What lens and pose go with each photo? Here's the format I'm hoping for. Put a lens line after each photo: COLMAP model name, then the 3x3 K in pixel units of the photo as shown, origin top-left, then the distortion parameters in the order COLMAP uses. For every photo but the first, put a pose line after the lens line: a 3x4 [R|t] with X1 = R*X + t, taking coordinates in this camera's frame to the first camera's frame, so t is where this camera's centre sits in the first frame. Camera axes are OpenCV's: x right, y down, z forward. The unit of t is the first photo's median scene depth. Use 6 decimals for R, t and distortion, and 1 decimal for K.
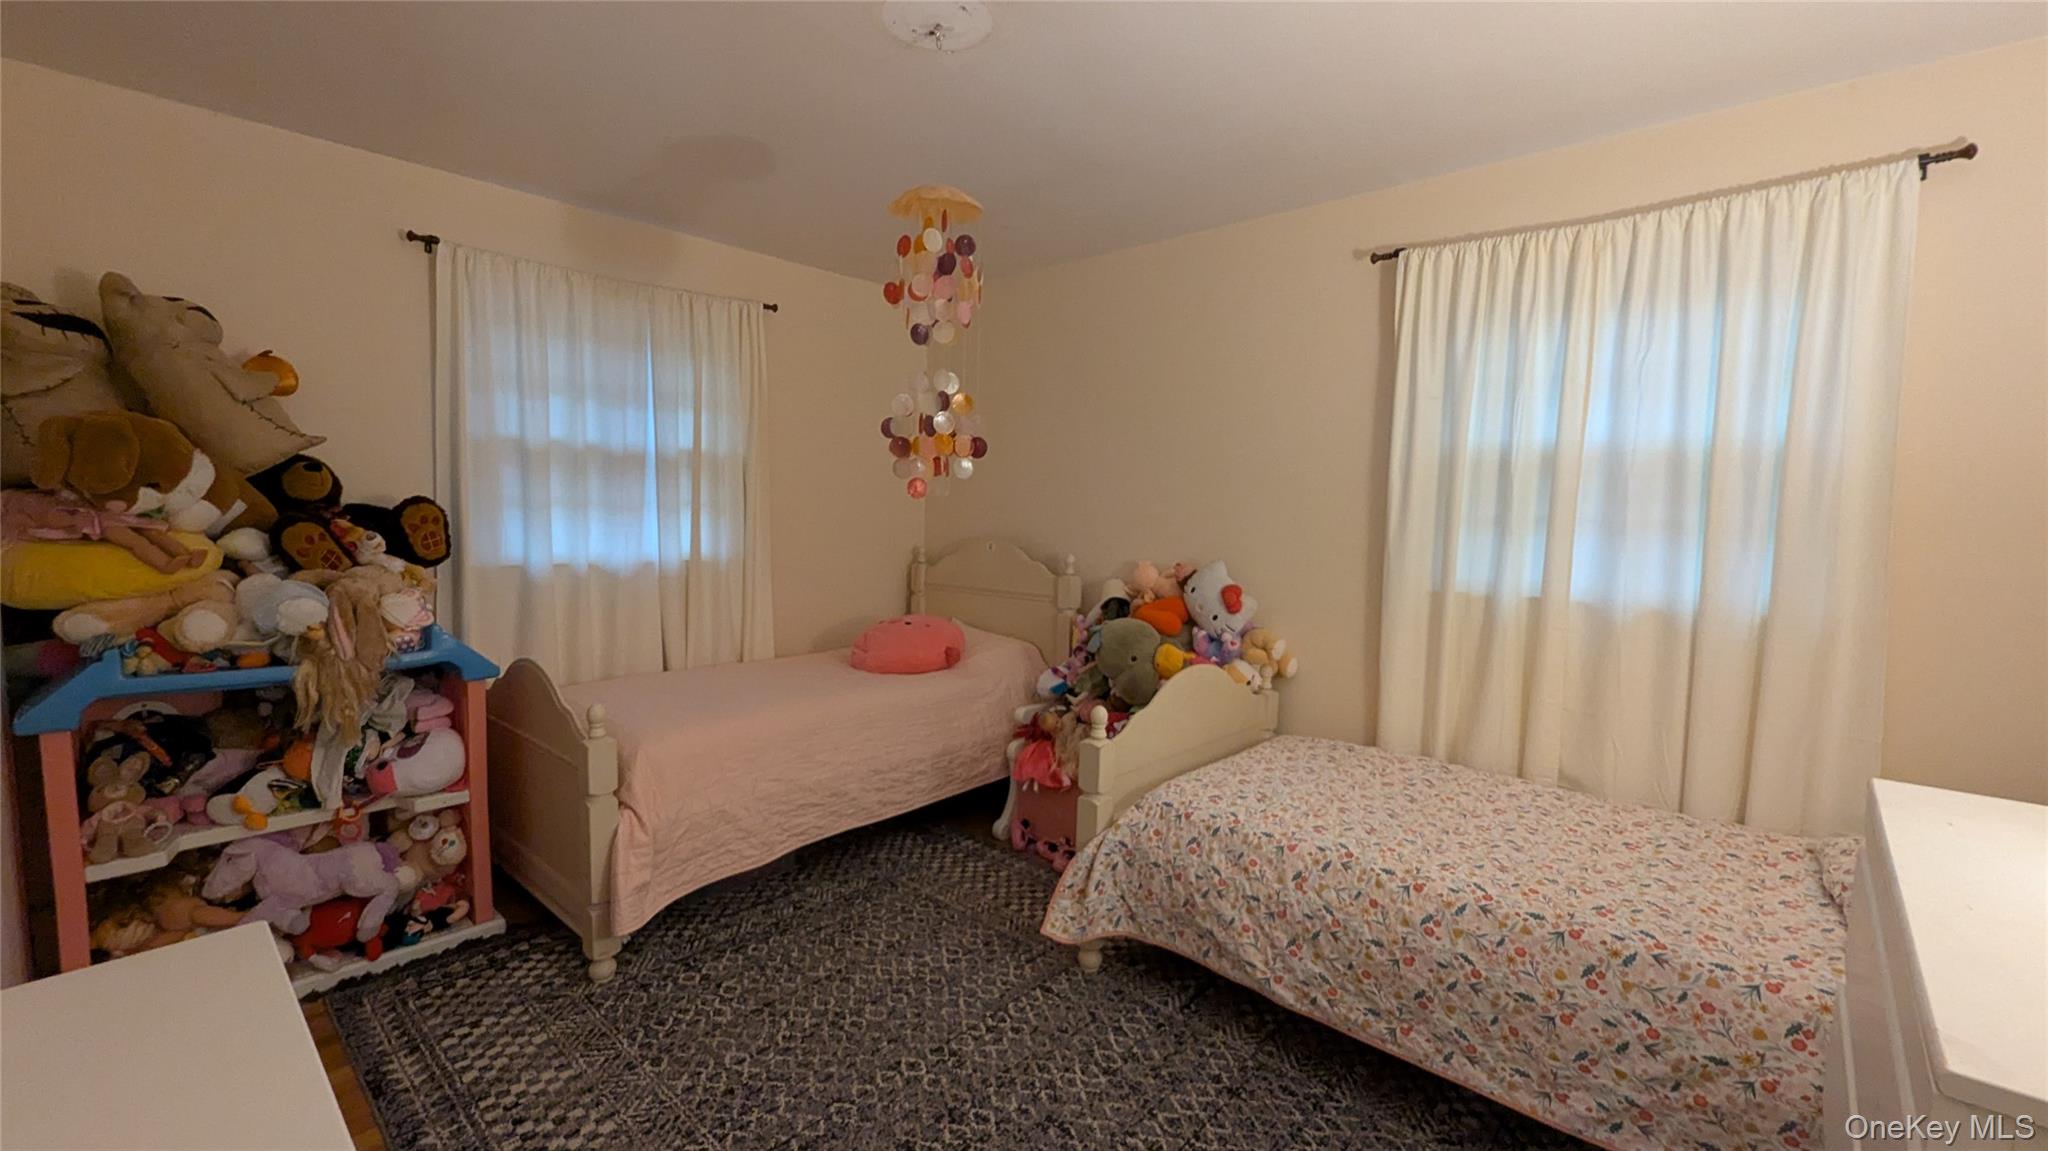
lens RADIAL K [[842.3, 0, 1028.5], [0, 842.3, 576.8], [0, 0, 1]] dist [-0.000747, 0.000397]
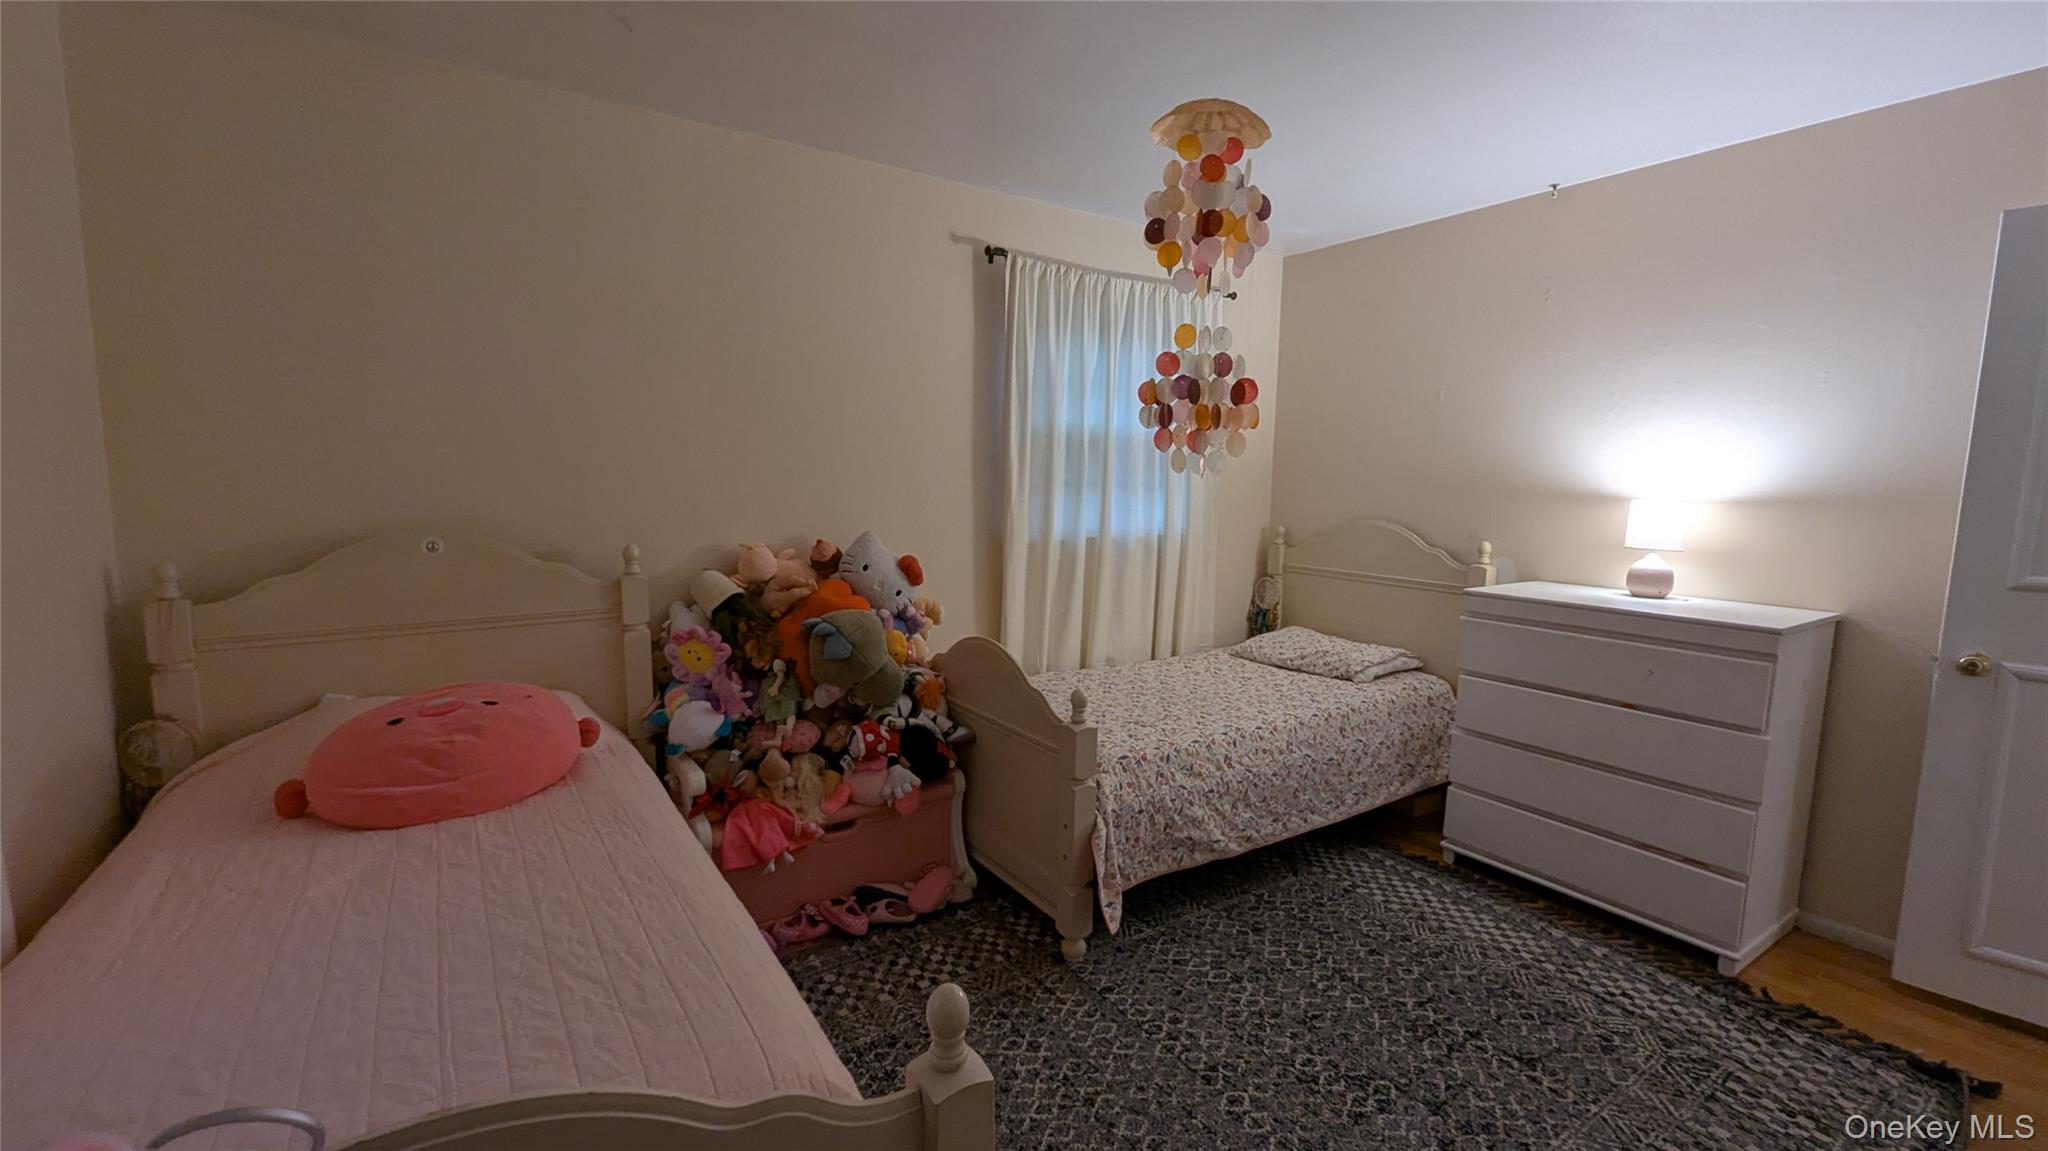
lens RADIAL K [[842.3, 0, 1027.0], [0, 842.3, 570.6], [0, 0, 1]] dist [-0.000747, 0.000397]
pose [[0.236334, -0.123631, 0.963775, -0.977494], [0.070438, 0.991443, 0.109907, -0.104926], [-0.969115, 0.041912, 0.243020, 0.949660]]
